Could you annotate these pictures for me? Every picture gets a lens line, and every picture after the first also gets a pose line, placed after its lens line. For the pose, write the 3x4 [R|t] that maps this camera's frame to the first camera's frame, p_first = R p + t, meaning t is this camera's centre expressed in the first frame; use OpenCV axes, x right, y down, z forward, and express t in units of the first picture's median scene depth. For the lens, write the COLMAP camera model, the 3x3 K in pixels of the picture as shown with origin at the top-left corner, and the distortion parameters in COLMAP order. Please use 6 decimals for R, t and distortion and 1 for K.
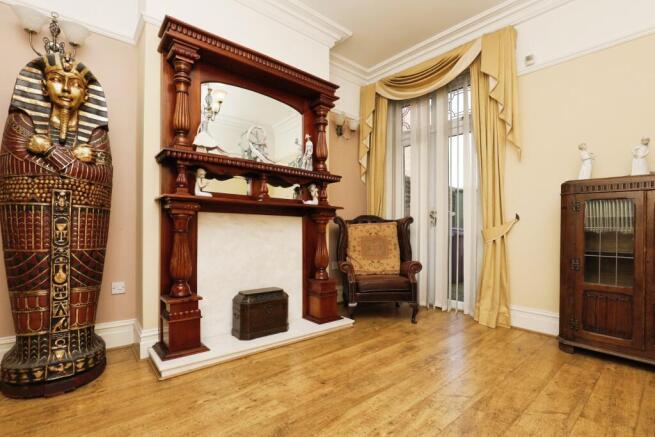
lens RADIAL K [[304.5, 0, 329.1], [0, 304.5, 215.0], [0, 0, 1]] dist [0.000050, 0.000083]
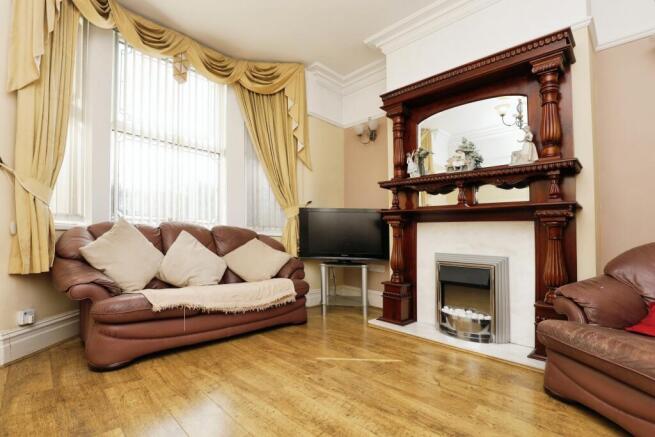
lens RADIAL K [[304.5, 0, 329.1], [0, 304.5, 215.0], [0, 0, 1]] dist [0.000050, 0.000083]
pose [[0.078971, -0.083240, -0.993395, 0.811311], [0.001538, 0.996517, -0.083380, 0.064795], [0.996876, 0.005056, 0.078824, 0.503985]]
